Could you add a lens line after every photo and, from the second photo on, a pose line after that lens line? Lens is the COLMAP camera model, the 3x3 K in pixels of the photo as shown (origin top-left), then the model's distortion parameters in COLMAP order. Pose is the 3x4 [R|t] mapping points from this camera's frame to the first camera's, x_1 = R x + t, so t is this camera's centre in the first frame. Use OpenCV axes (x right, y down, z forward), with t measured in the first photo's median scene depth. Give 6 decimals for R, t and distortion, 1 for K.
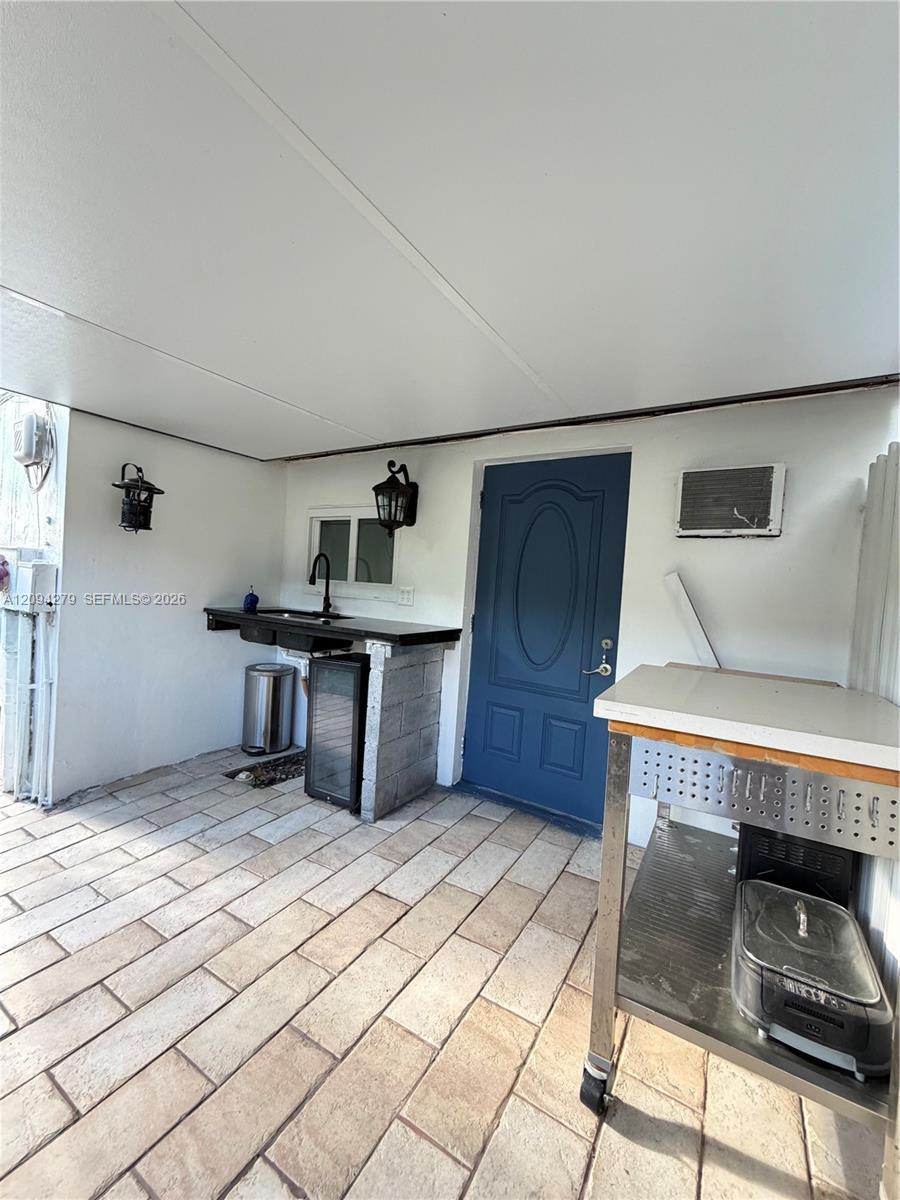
lens RADIAL K [[478.3, 0, 450.5], [0, 478.3, 596.4], [0, 0, 1]] dist [-0.000205, 0.000148]
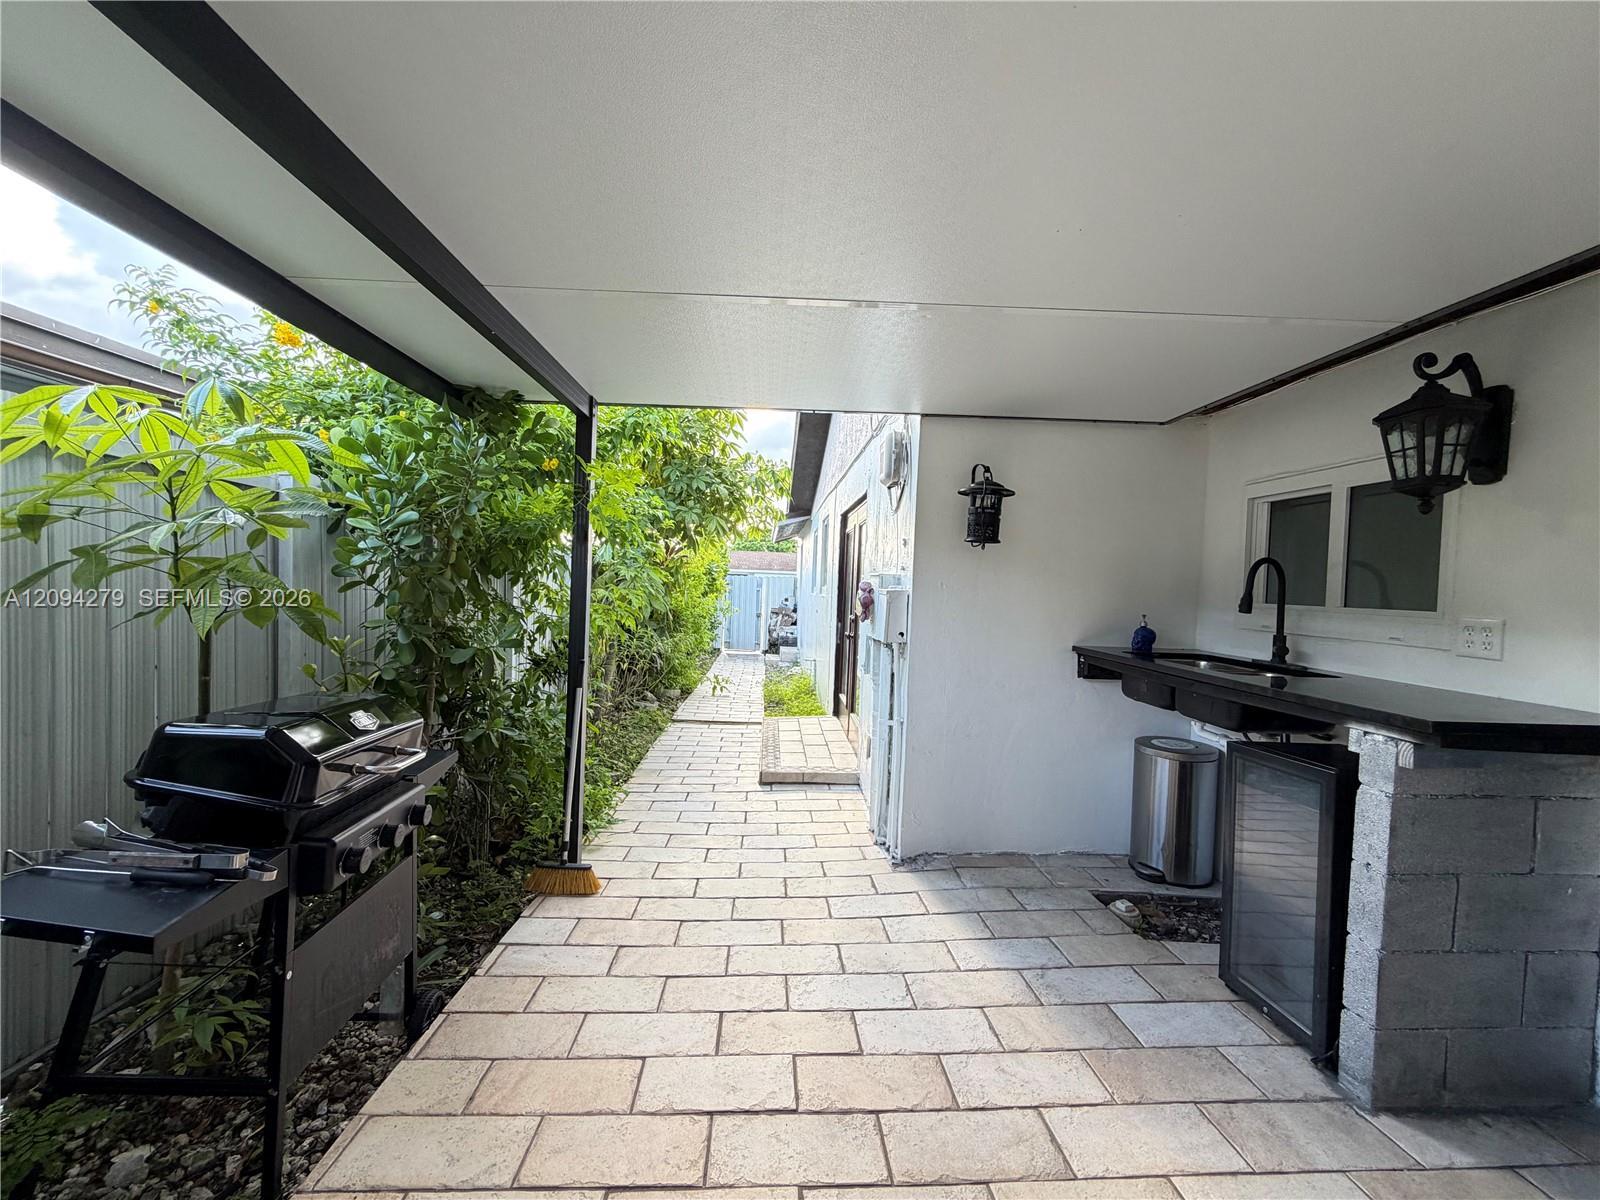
lens RADIAL K [[637.7, 0, 798.6], [0, 637.7, 599.4], [0, 0, 1]] dist [-0.000205, 0.000148]
pose [[0.572371, -0.019044, -0.819774, 0.039863], [-0.023232, 0.998952, -0.039427, 0.002166], [0.819666, 0.041612, 0.571329, 0.140866]]
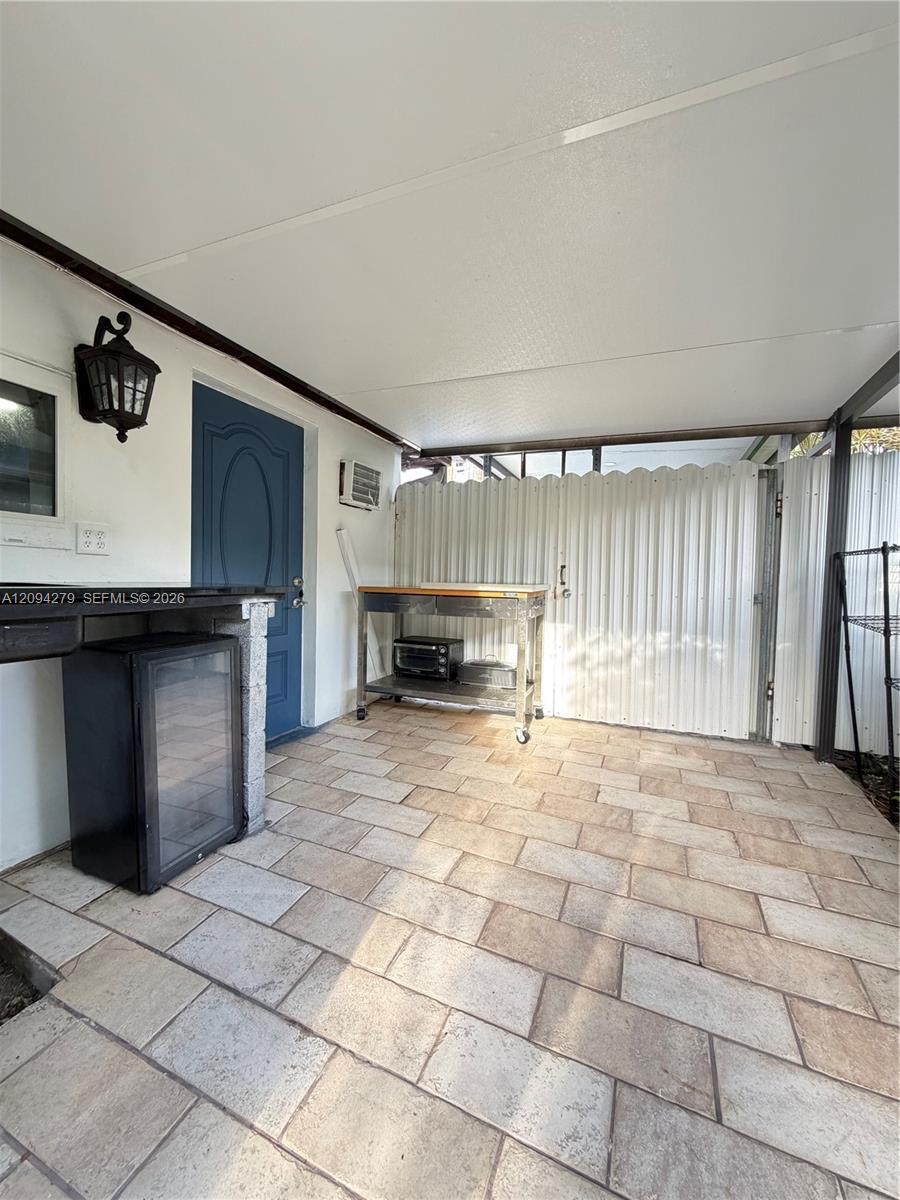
lens RADIAL K [[478.3, 0, 446.9], [0, 478.3, 601.8], [0, 0, 1]] dist [-0.000205, 0.000148]
pose [[-0.146865, -0.113016, 0.982679, -0.891919], [-0.008606, 0.993560, 0.112981, 0.007021], [-0.989119, 0.008136, -0.146892, 0.757698]]
